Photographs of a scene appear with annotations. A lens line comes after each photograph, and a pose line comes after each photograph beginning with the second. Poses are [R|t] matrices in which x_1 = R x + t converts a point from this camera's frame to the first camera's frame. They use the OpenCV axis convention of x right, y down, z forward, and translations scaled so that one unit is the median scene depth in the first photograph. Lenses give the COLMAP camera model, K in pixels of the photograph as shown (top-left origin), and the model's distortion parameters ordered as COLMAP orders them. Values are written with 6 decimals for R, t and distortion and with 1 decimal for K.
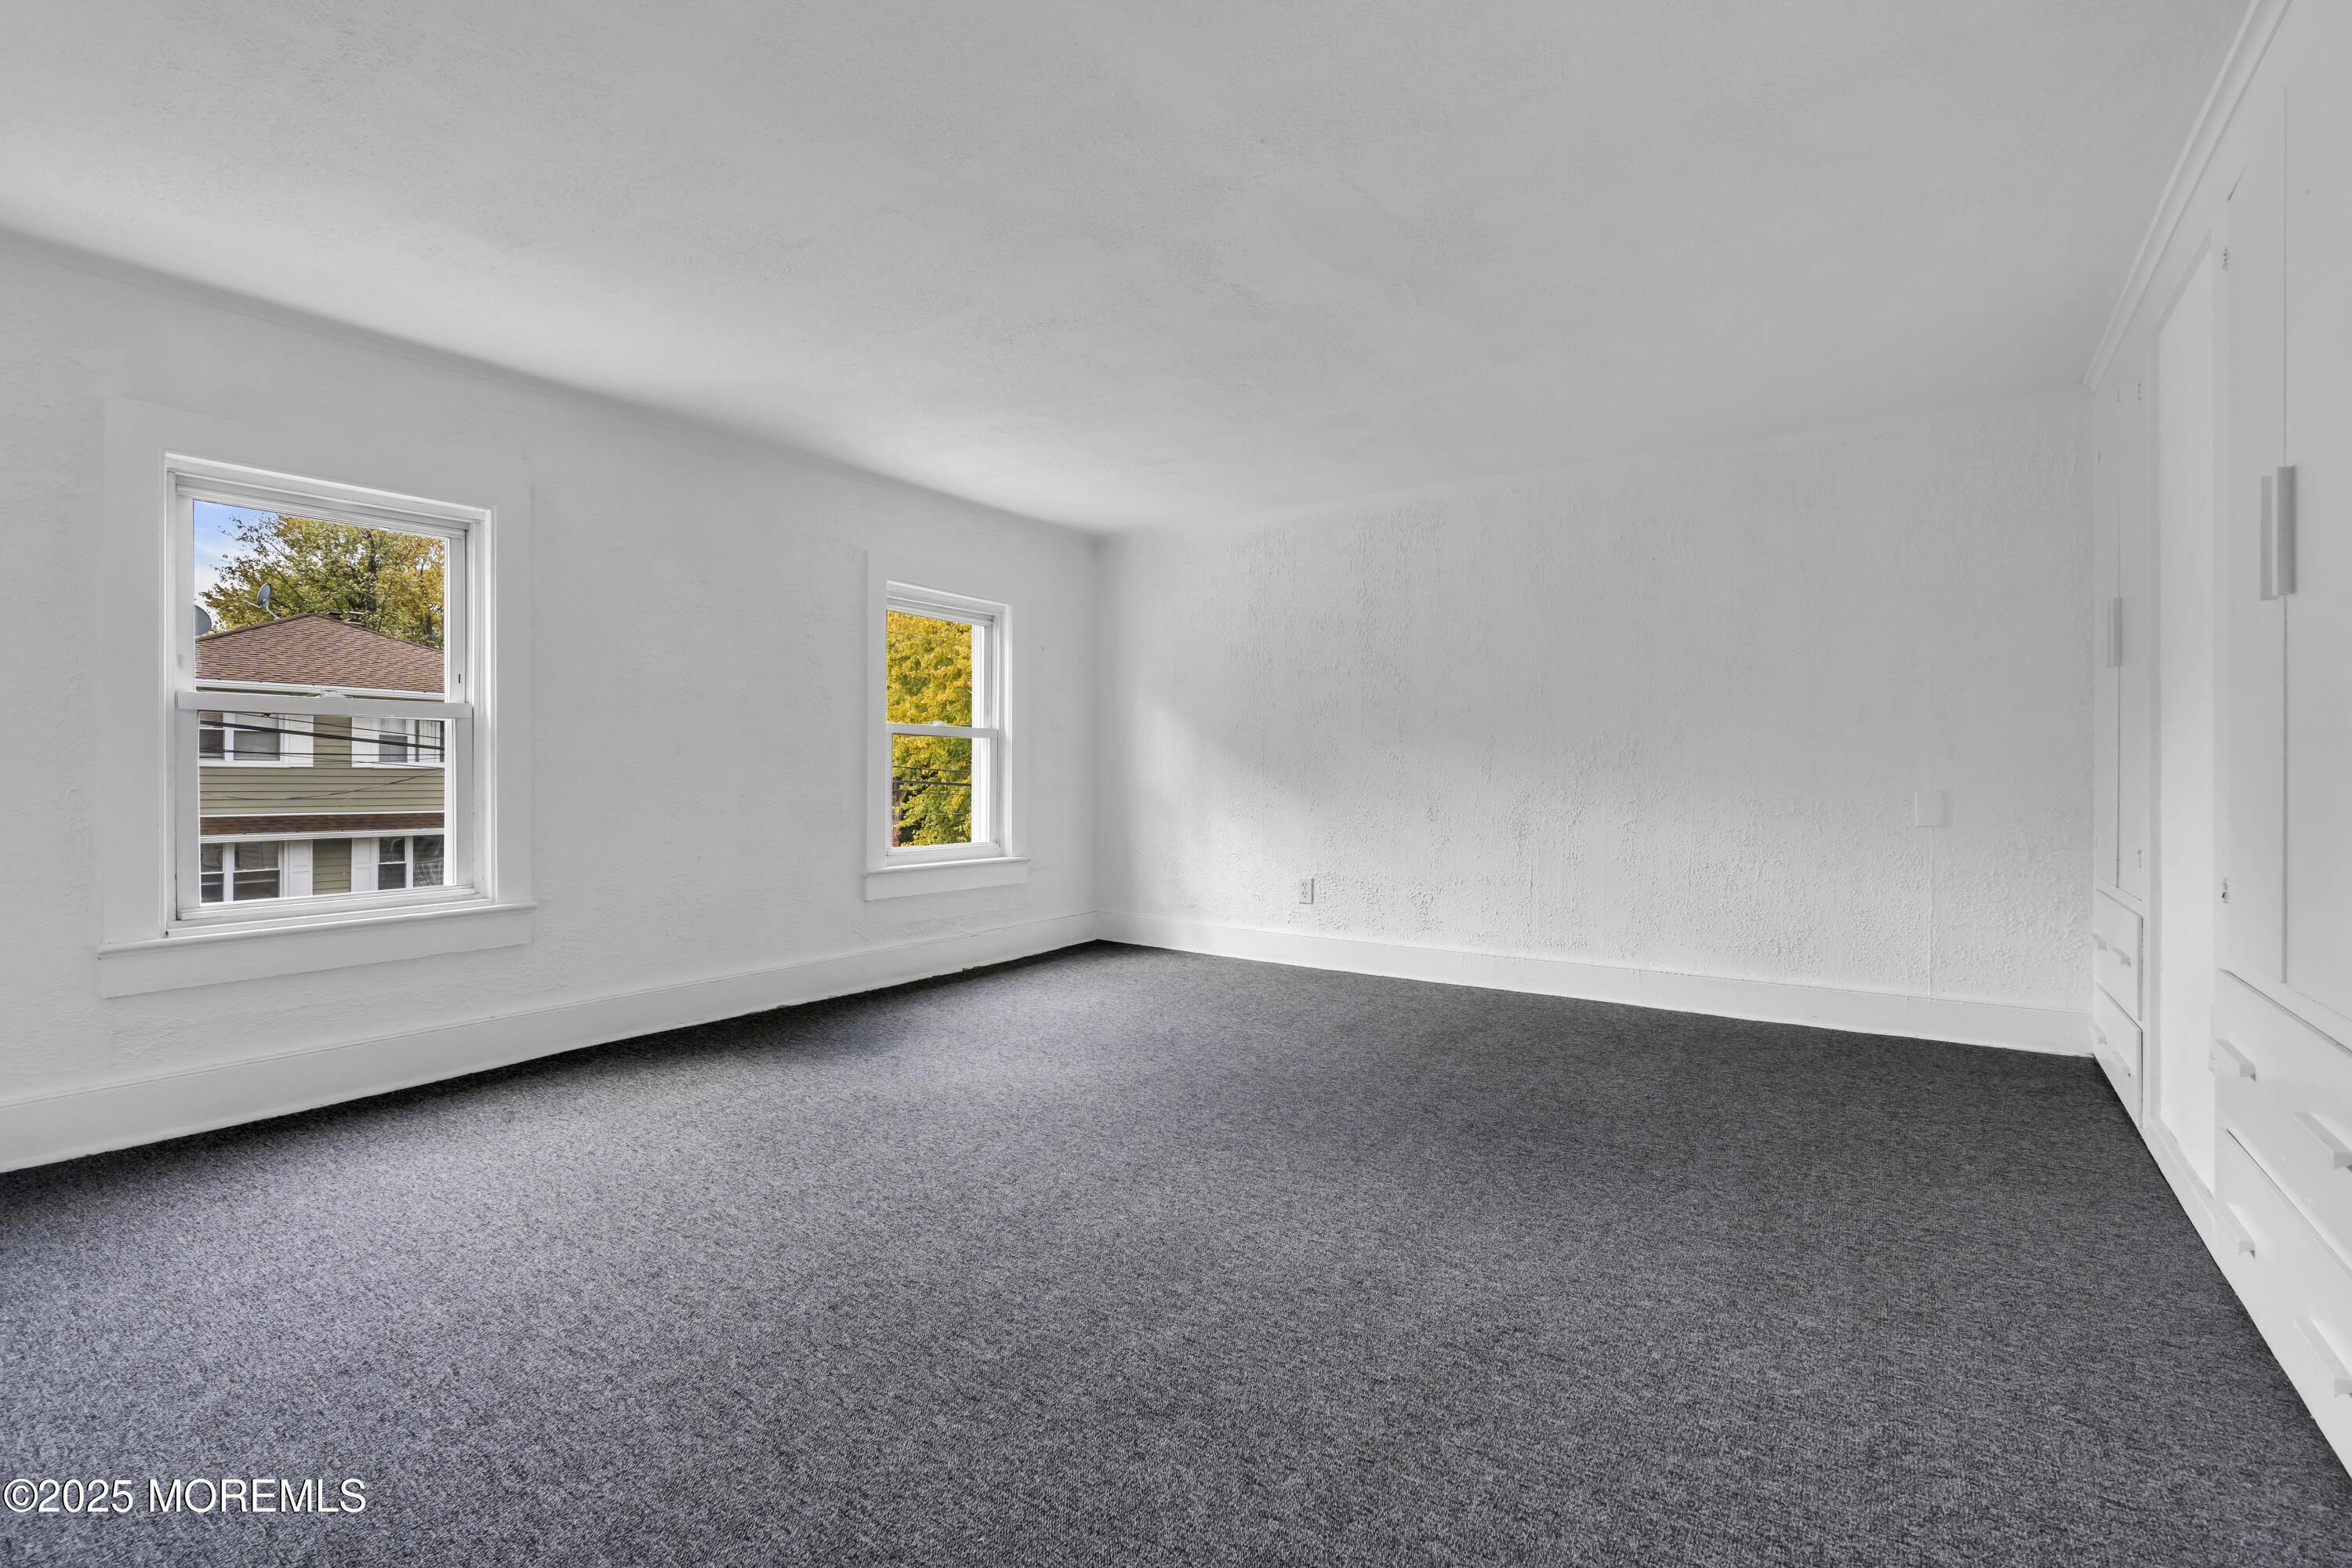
lens RADIAL K [[1049.9, 0, 1176.8], [0, 1049.9, 771.5], [0, 0, 1]] dist [0.002506, 0.000364]
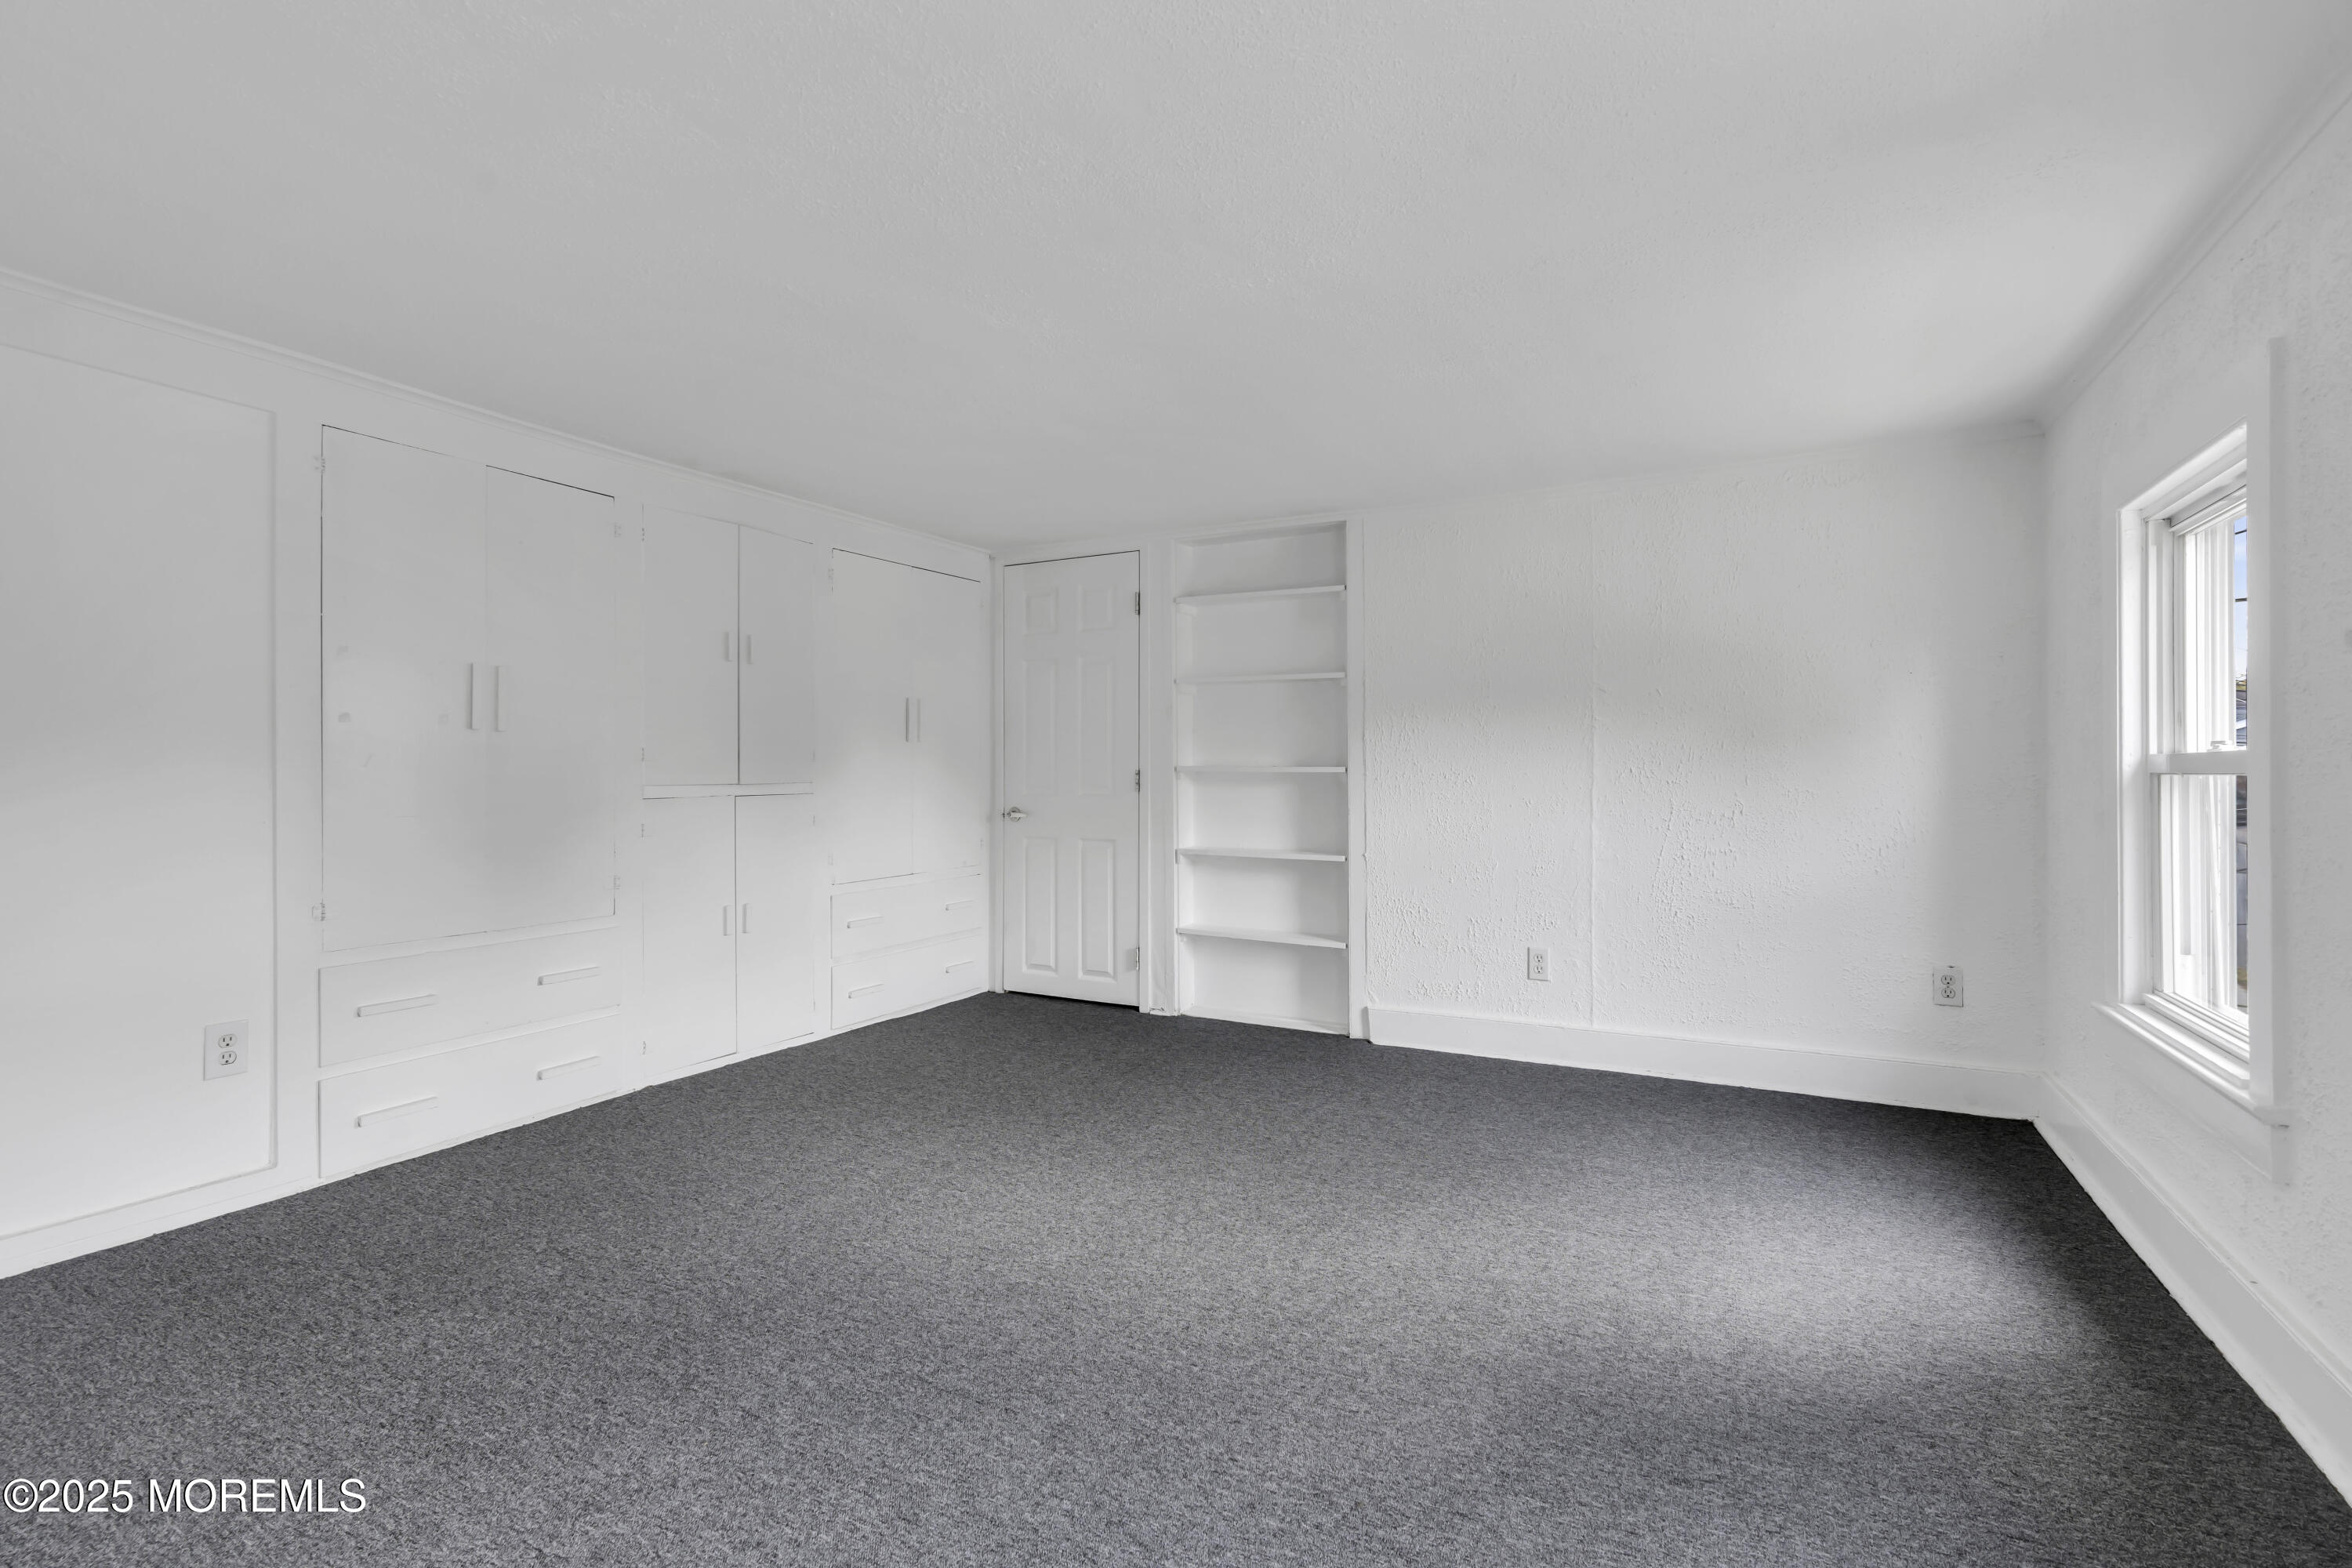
lens RADIAL K [[1049.9, 0, 1175.1], [0, 1049.9, 775.3], [0, 0, 1]] dist [0.002506, 0.000364]
pose [[-0.992415, -0.002271, -0.122915, 0.028254], [-0.003174, 0.999969, 0.007148, -0.078459], [0.122895, 0.007484, -0.992391, 2.332547]]
